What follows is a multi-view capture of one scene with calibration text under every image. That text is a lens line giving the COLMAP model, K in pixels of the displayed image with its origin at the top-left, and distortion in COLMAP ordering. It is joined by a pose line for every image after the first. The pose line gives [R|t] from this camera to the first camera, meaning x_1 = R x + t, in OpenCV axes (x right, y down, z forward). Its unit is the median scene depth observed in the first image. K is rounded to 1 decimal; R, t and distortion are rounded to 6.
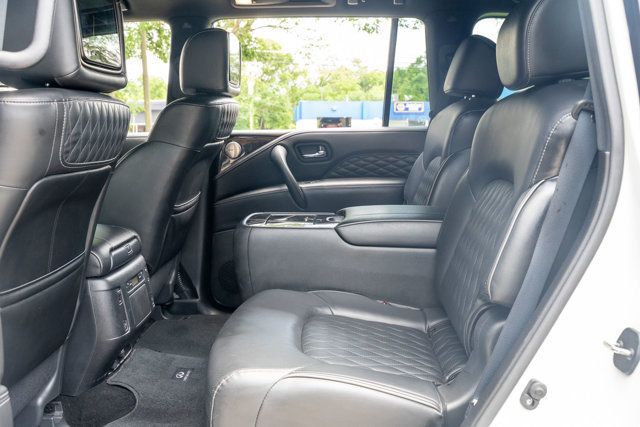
lens RADIAL K [[641.4, 0, 323.0], [0, 641.4, 213.2], [0, 0, 1]] dist [-0.006357, 0.000000]
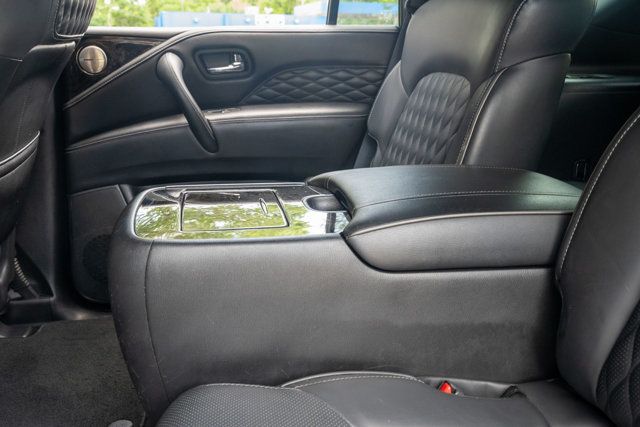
lens RADIAL K [[584.6, 0, 320.4], [0, 584.6, 215.1], [0, 0, 1]] dist [-0.042341, 0.000000]
pose [[0.974822, -0.048549, 0.217634, -0.057466], [0.013761, 0.987248, 0.158595, -0.037797], [-0.222559, -0.151607, 0.963059, 0.406123]]
